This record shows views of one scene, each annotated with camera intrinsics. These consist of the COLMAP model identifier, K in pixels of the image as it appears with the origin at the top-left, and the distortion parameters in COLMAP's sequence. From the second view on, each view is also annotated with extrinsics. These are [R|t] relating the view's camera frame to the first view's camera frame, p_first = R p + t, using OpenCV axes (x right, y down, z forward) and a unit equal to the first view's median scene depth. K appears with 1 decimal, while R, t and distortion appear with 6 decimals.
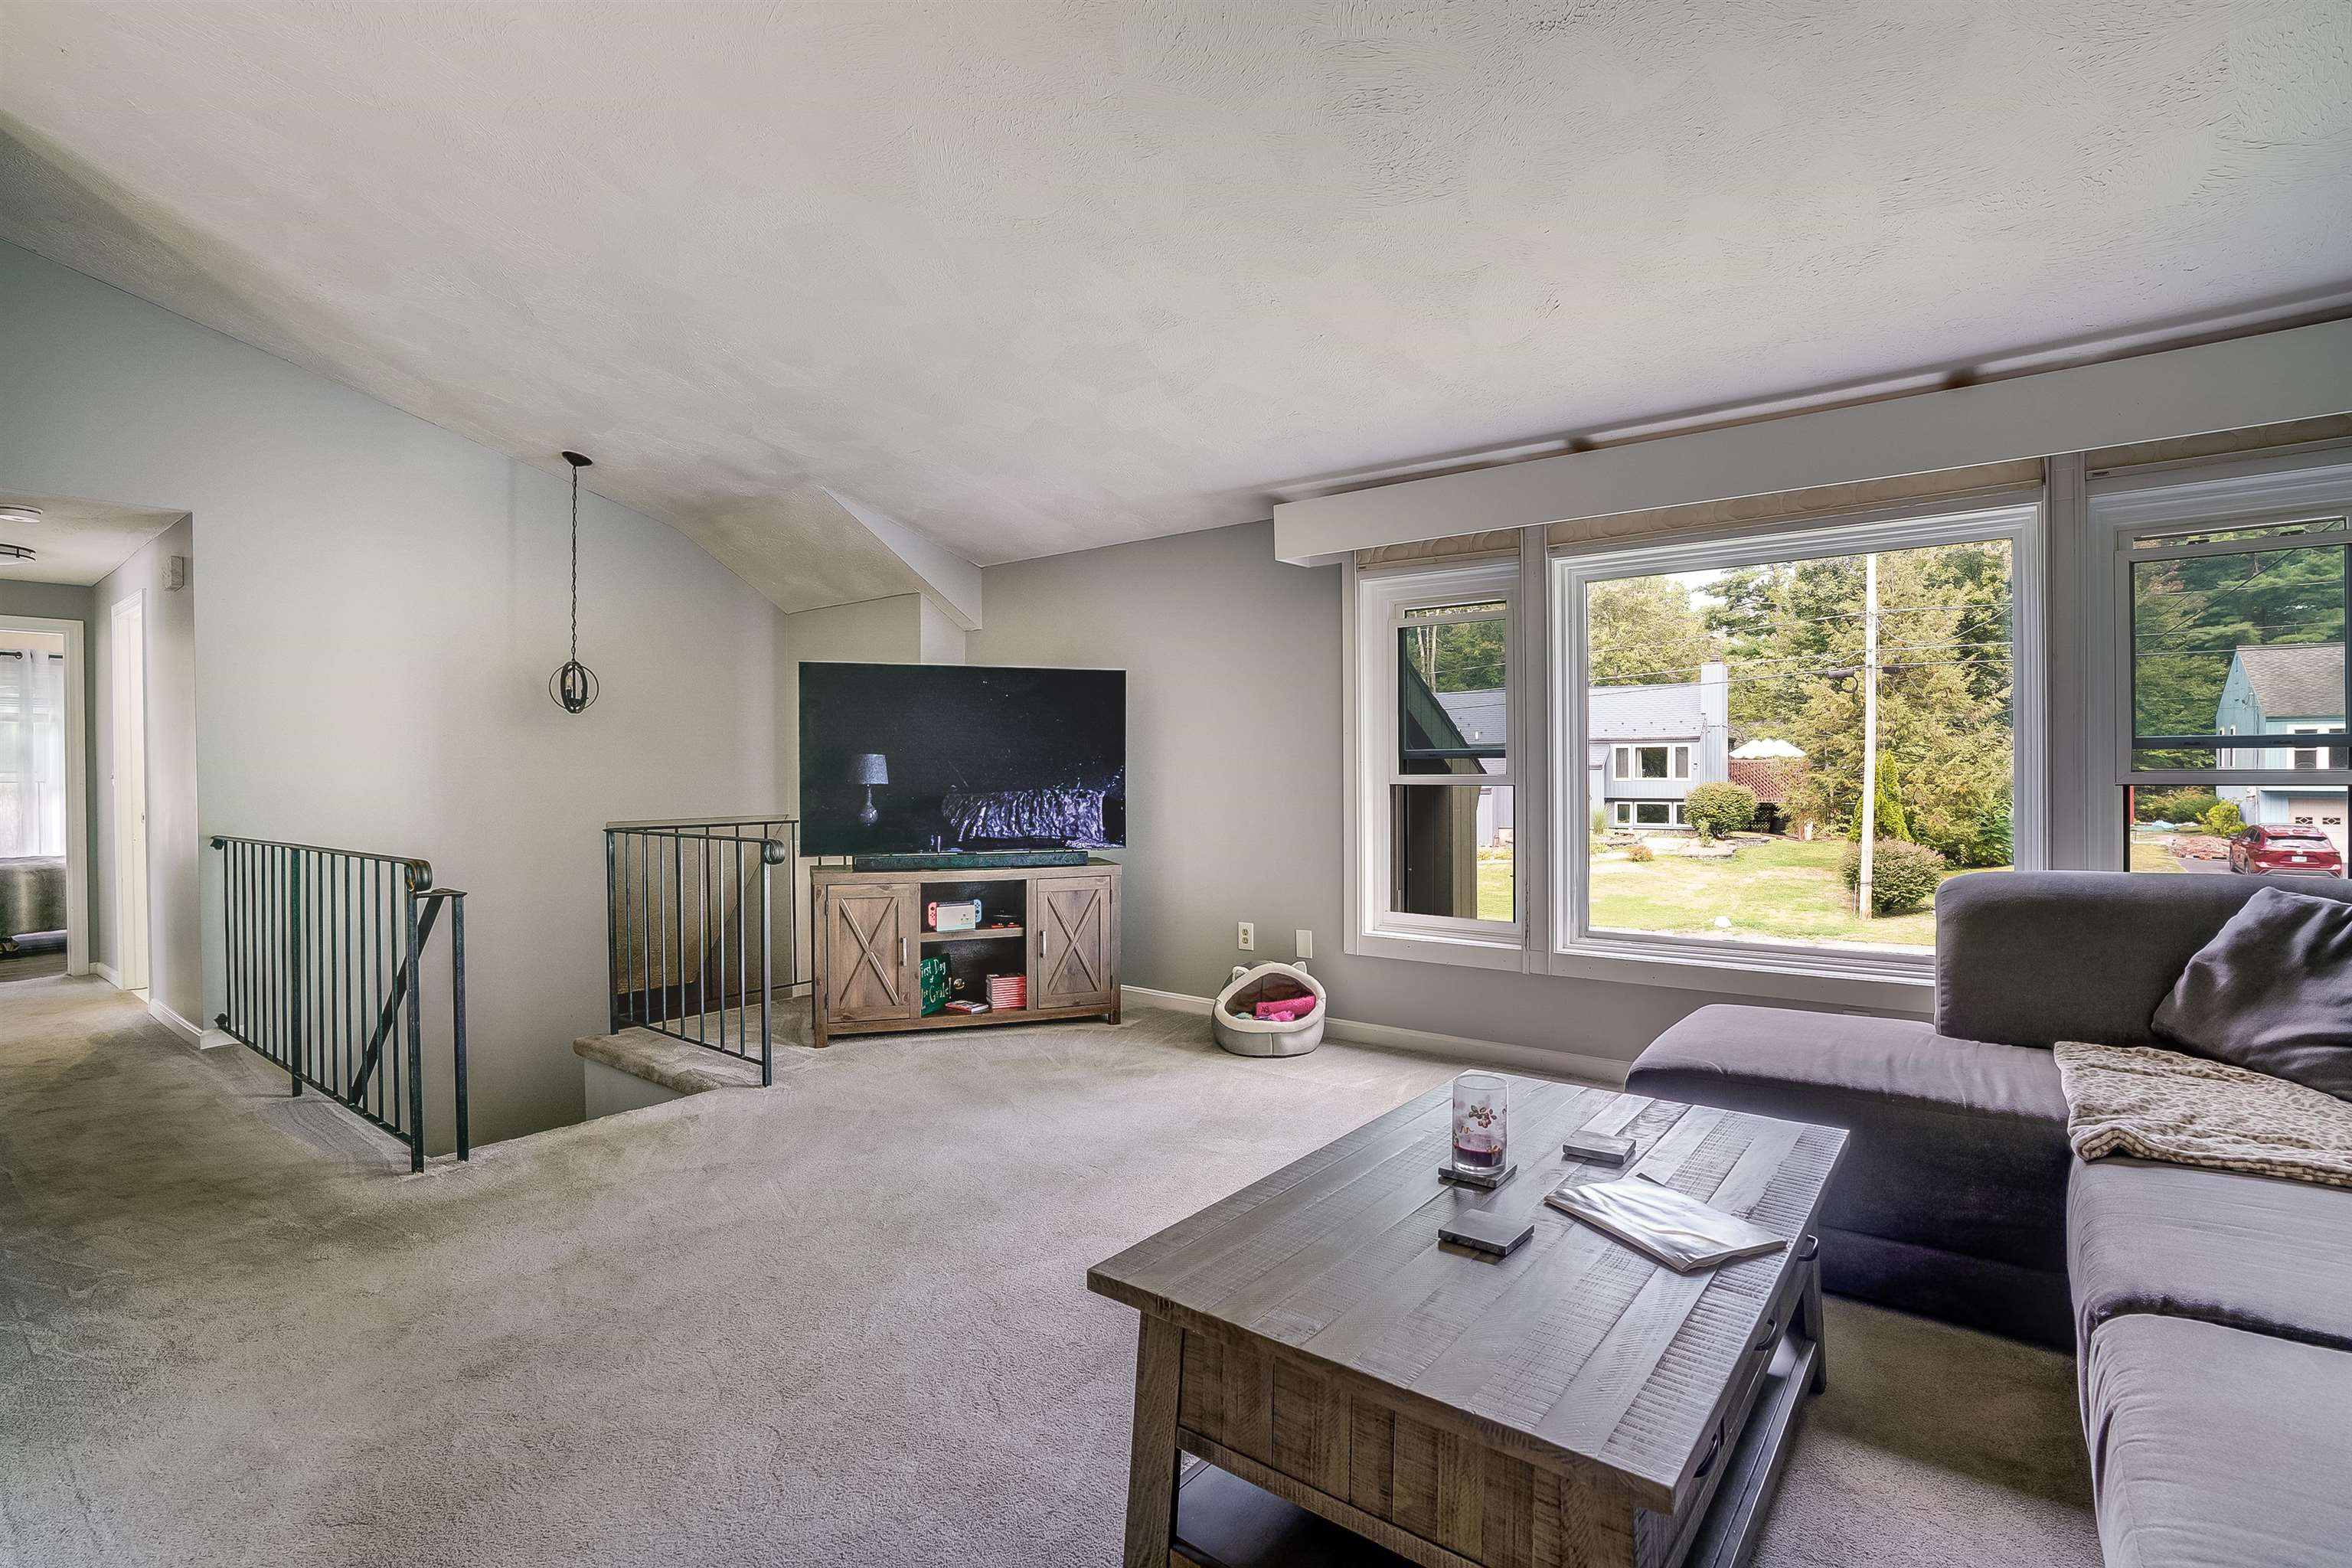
lens RADIAL K [[1090.2, 0, 1200.2], [0, 1090.2, 773.8], [0, 0, 1]] dist [-0.032893, 0.000601]
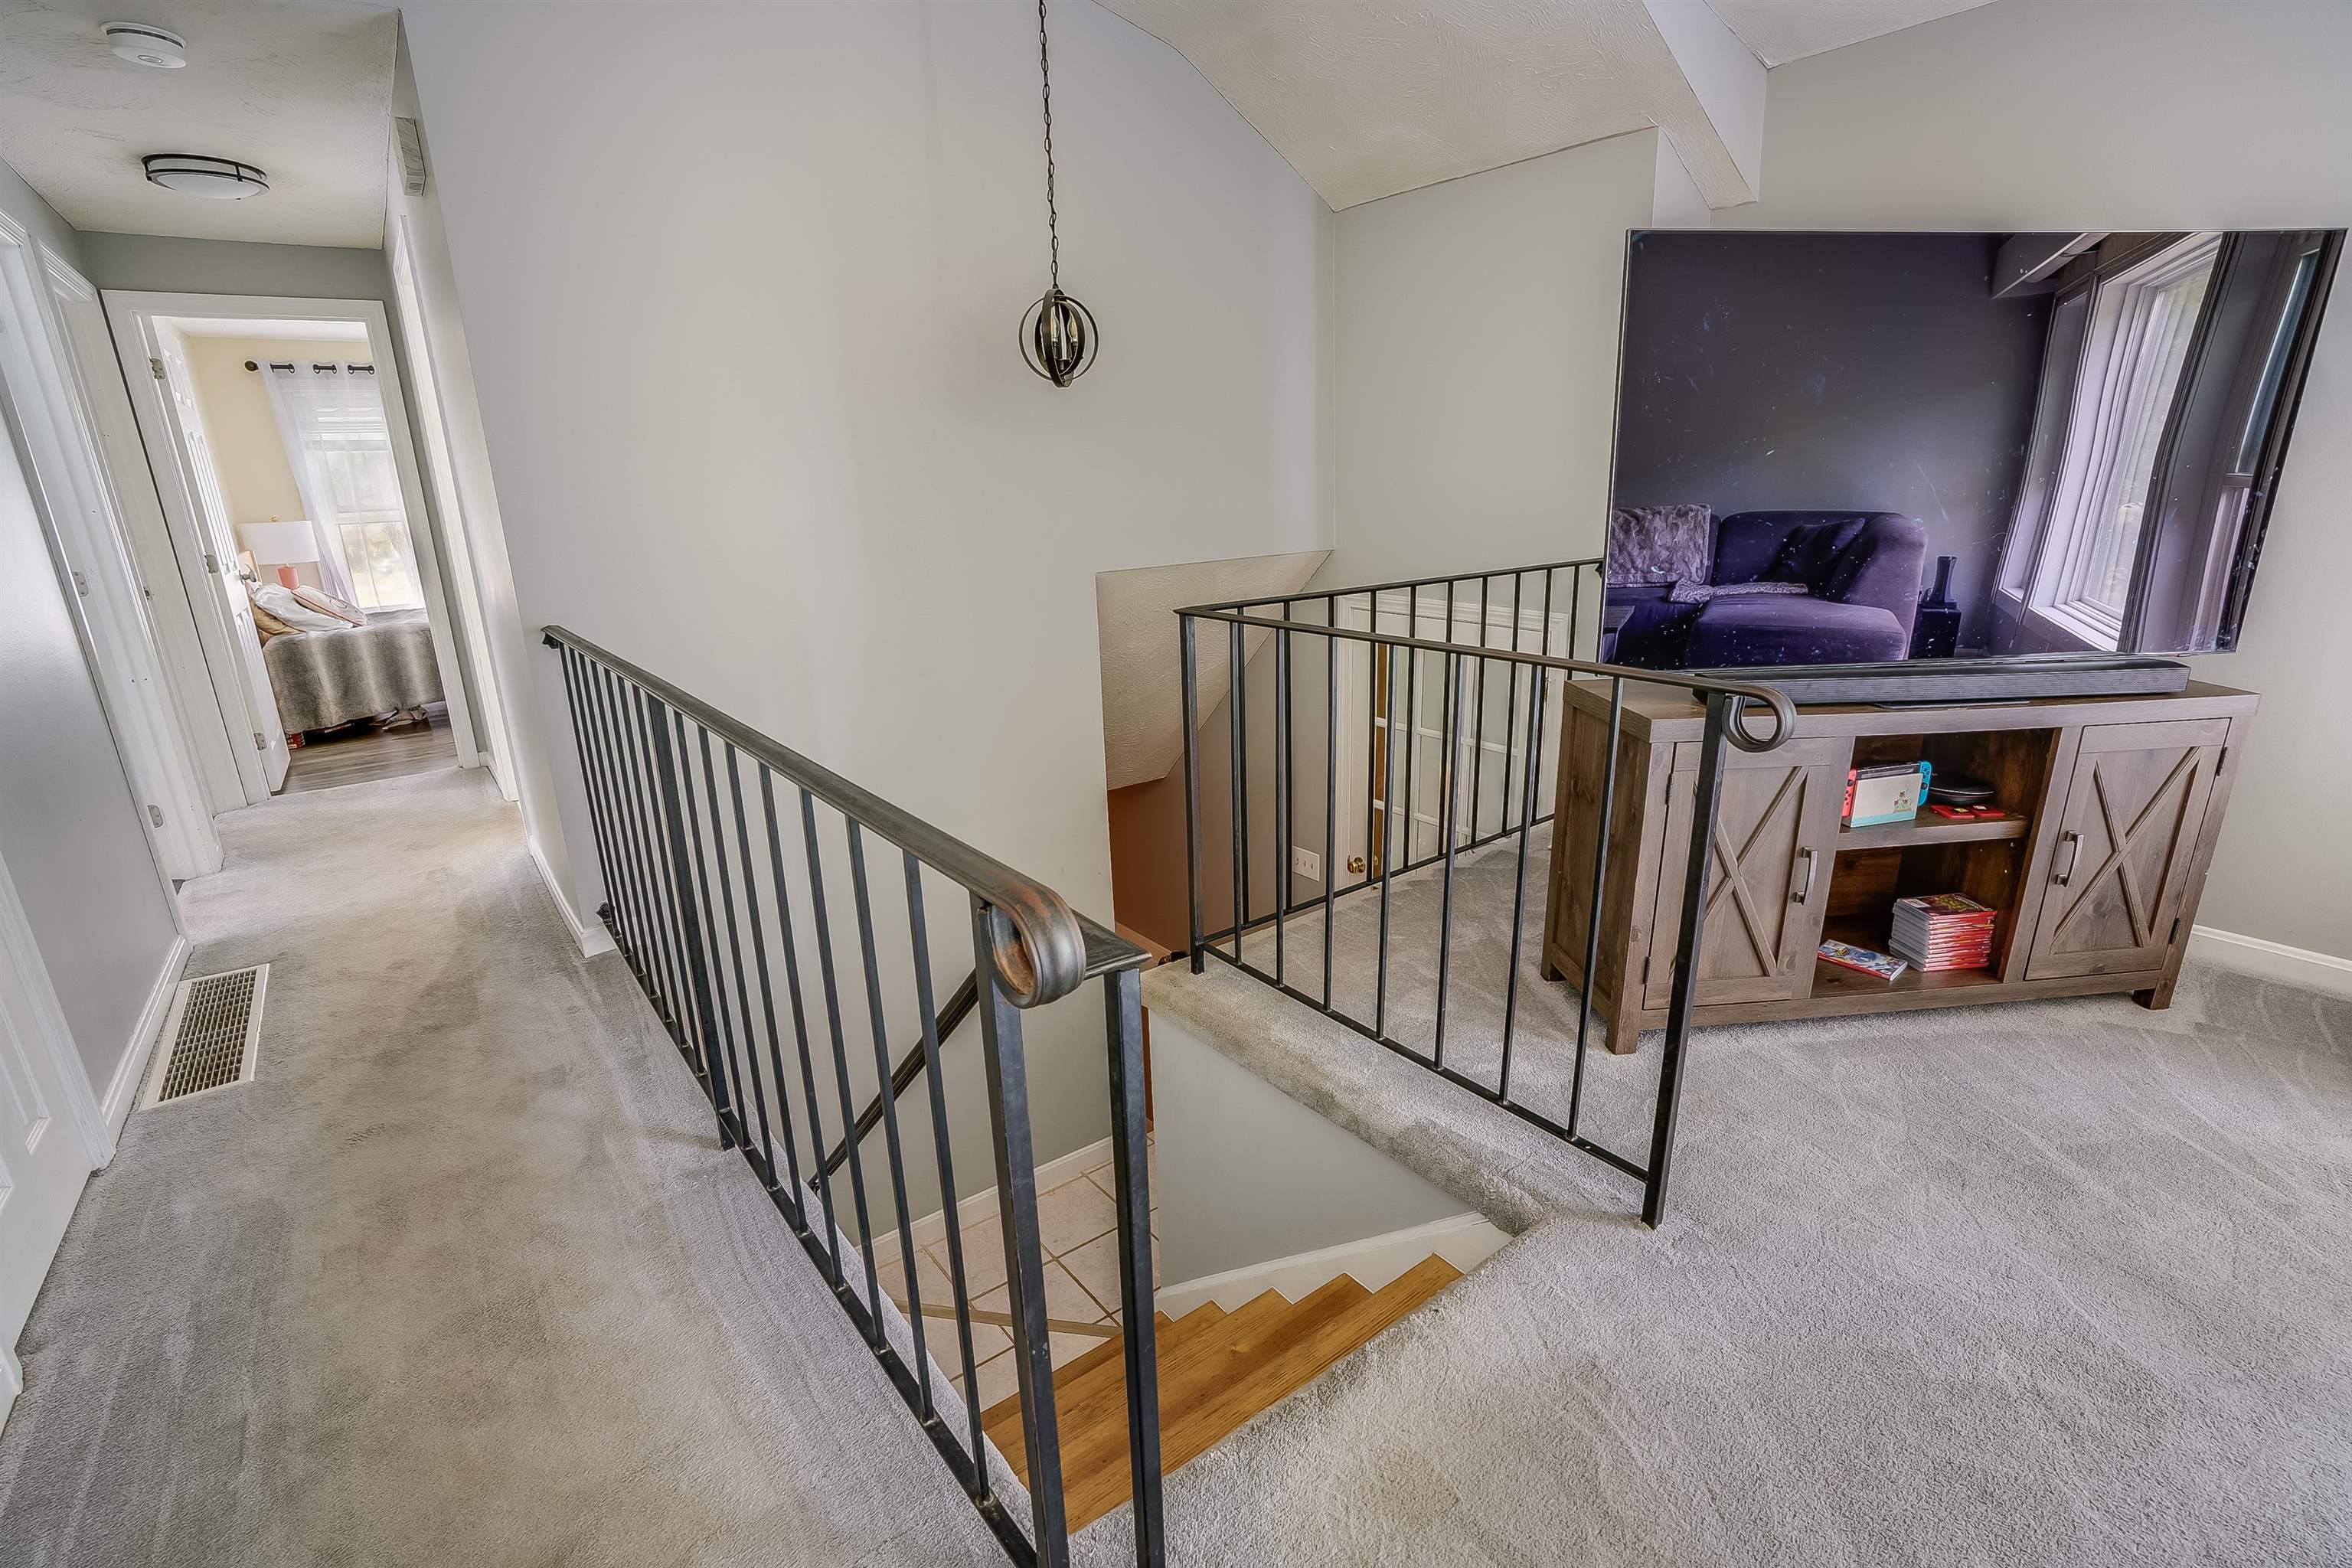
lens RADIAL K [[1090.2, 0, 1183.1], [0, 1090.2, 779.3], [0, 0, 1]] dist [-0.032893, 0.000601]
pose [[0.964091, 0.046969, -0.261387, -0.393545], [0.023444, 0.965342, 0.259933, -0.006300], [0.264537, -0.256727, 0.929576, 0.474543]]
